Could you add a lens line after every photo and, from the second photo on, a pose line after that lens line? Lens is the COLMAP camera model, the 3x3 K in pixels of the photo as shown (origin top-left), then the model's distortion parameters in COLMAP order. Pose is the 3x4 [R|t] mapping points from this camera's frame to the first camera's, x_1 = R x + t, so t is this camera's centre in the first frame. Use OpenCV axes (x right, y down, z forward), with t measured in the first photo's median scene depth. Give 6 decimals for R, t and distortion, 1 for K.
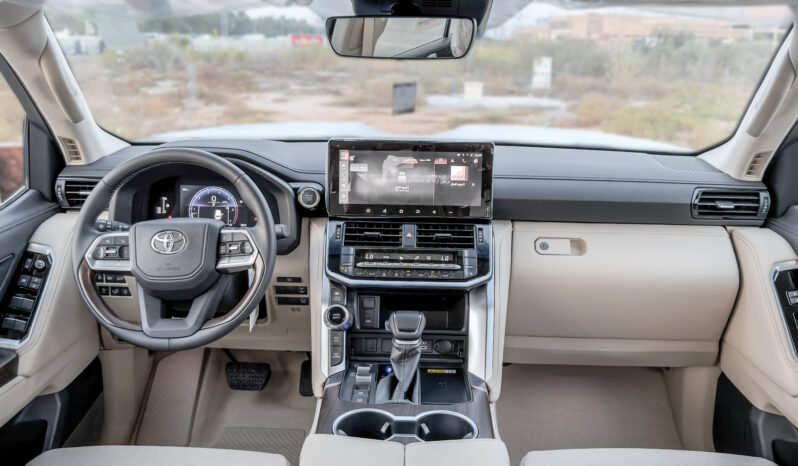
lens RADIAL K [[700.0, 0, 399.0], [0, 700.0, 233.0], [0, 0, 1]] dist [0.059793, -0.170603]
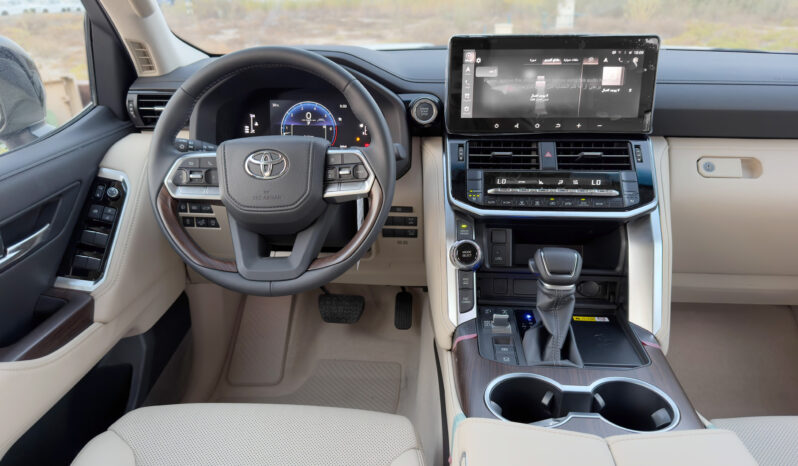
lens RADIAL K [[593.0, 0, 399.0], [0, 593.0, 233.0], [0, 0, 1]] dist [0.191217, -0.421767]
pose [[0.998440, -0.001319, -0.055812, -0.123457], [0.007735, 0.993349, 0.114883, 0.011961], [0.055289, -0.115135, 0.991810, 0.285527]]
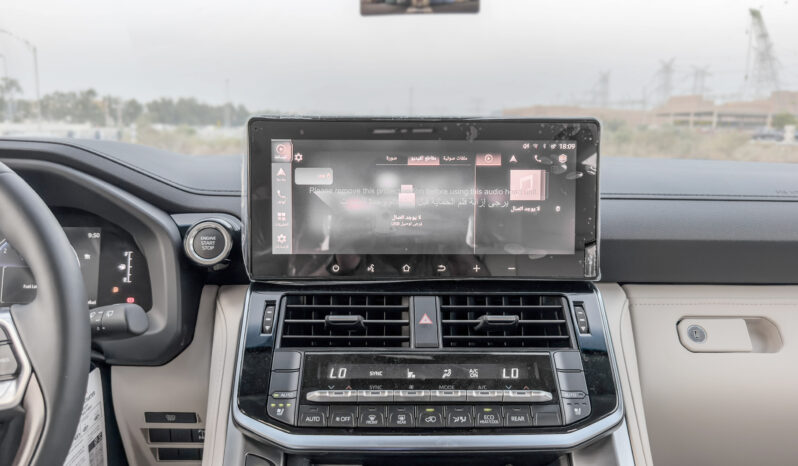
lens RADIAL K [[603.3, 0, 399.0], [0, 603.3, 240.0], [0, 0, 1]] dist [0.037750, -0.126172]
pose [[0.999323, -0.017514, 0.032347, -0.014646], [0.020297, 0.995929, -0.087830, -0.015154], [-0.030677, 0.088427, 0.995610, 0.617405]]
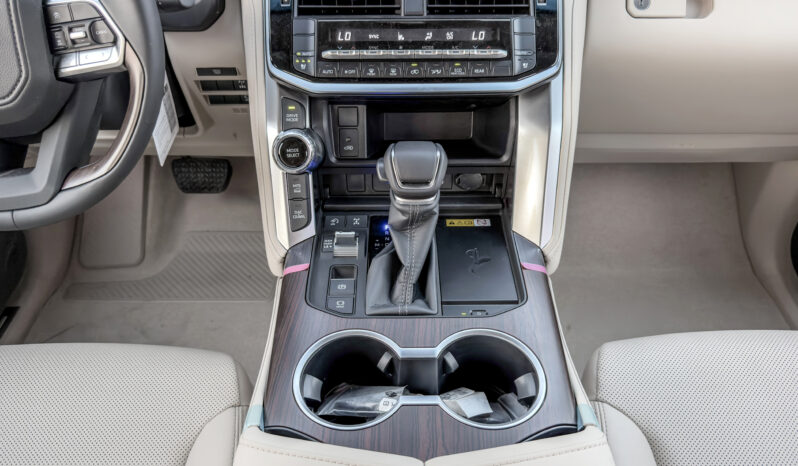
lens RADIAL K [[603.3, 0, 399.0], [0, 603.3, 240.0], [0, 0, 1]] dist [0.037750, -0.126172]
pose [[0.999486, -0.031718, 0.004755, -0.005512], [0.026195, 0.892854, 0.449584, -0.037853], [-0.018505, -0.449228, 0.893225, 0.491823]]
